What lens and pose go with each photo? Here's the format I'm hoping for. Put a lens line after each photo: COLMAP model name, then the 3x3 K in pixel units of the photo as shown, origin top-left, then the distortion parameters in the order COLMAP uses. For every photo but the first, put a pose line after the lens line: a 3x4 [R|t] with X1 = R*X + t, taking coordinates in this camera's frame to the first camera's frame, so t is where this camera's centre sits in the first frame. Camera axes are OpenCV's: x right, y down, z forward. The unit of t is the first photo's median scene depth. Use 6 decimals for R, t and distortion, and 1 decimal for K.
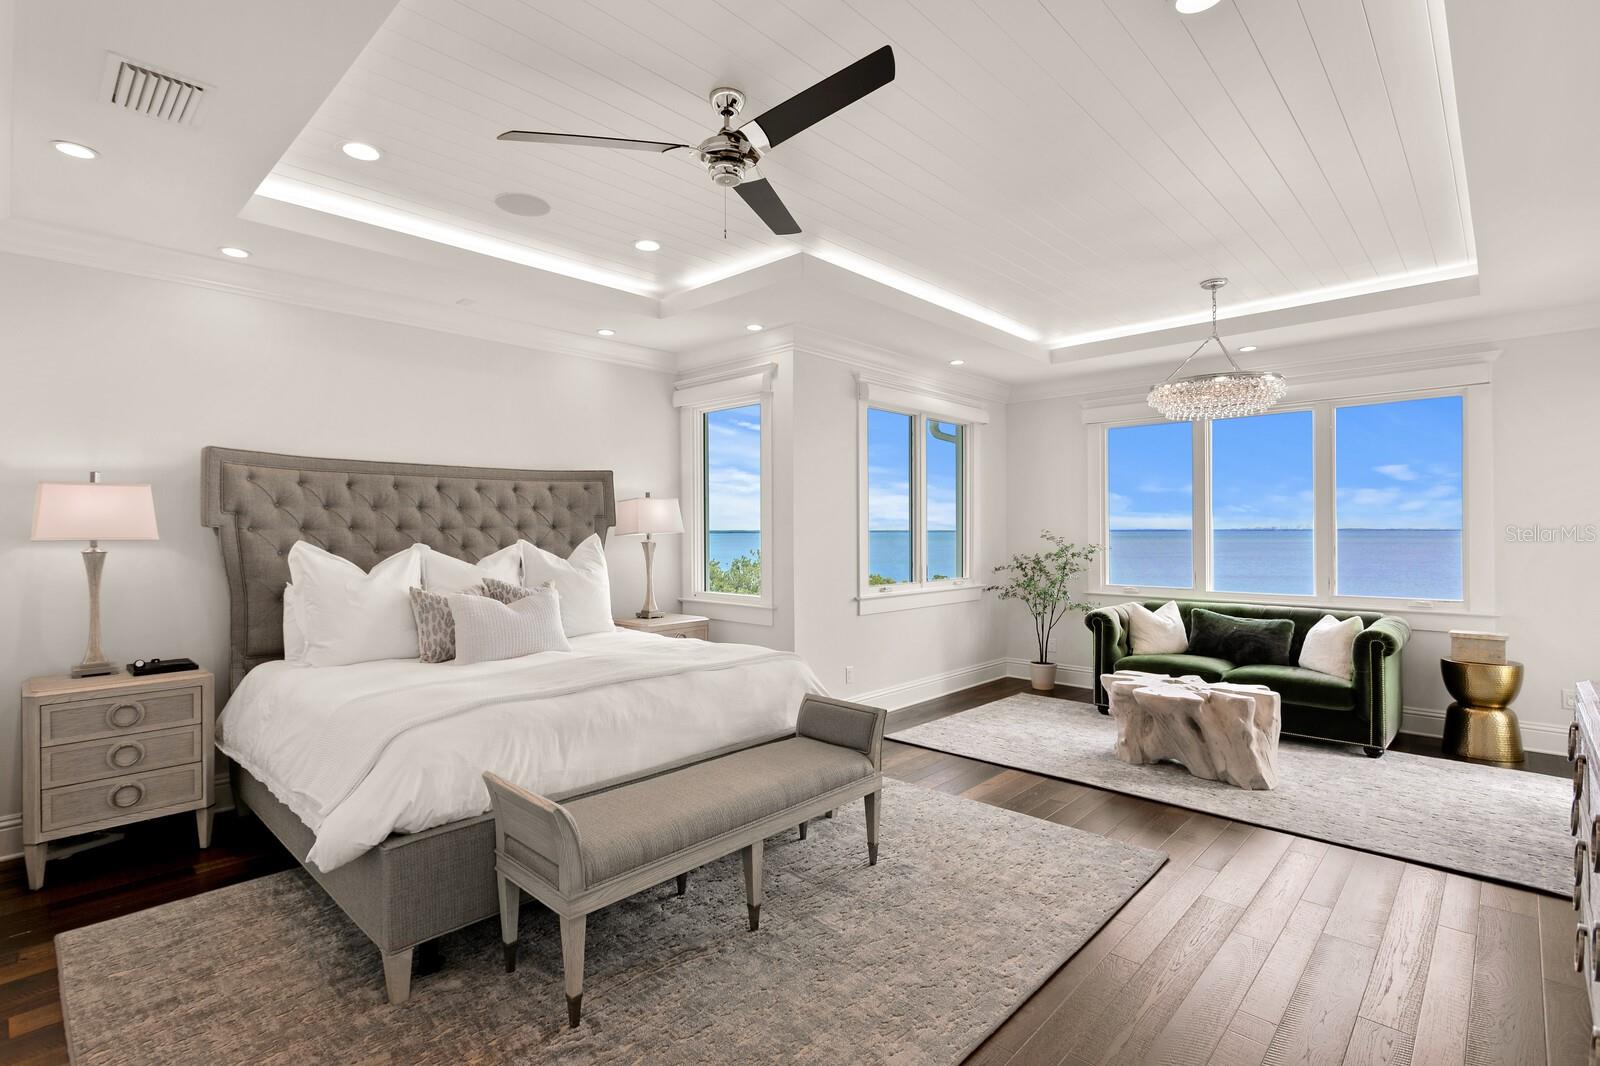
lens RADIAL K [[767.0, 0, 796.1], [0, 767.0, 531.0], [0, 0, 1]] dist [0.002822, -0.001622]
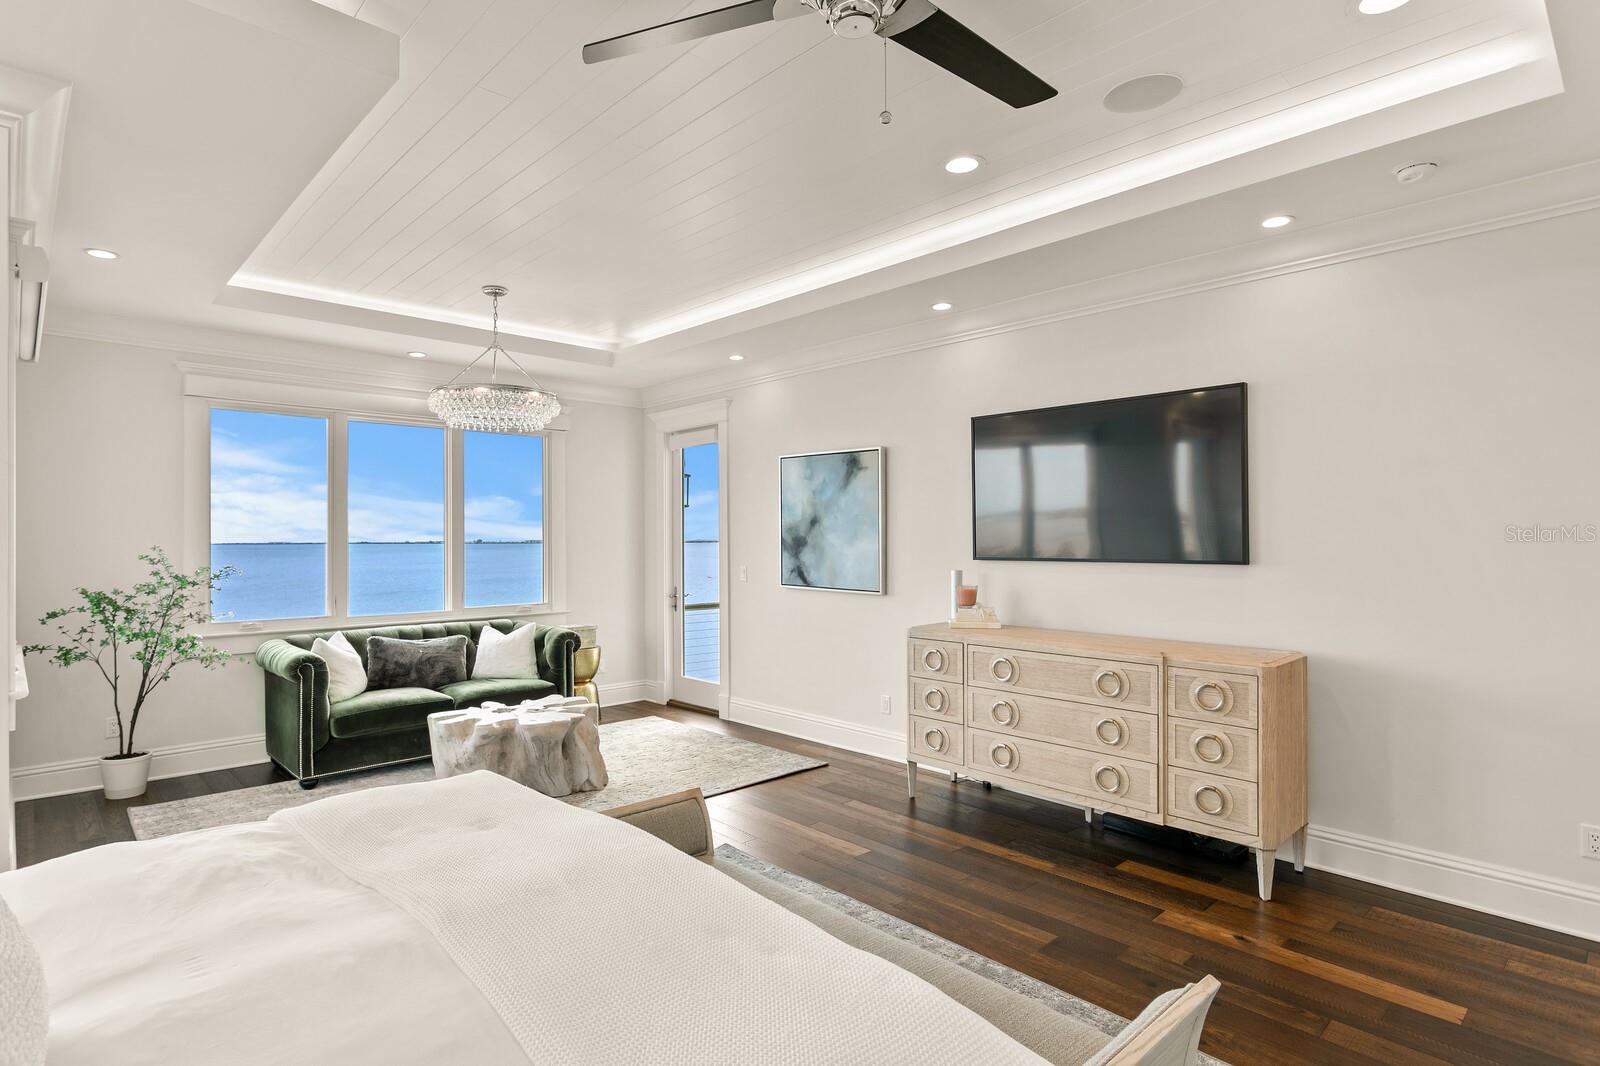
lens RADIAL K [[819.0, 0, 794.2], [0, 819.0, 532.9], [0, 0, 1]] dist [-0.006650, 0.002060]
pose [[0.062654, 0.008970, 0.997995, -0.427838], [0.004058, 0.999949, -0.009242, -0.006735], [-0.998027, 0.004629, 0.062614, 0.524882]]
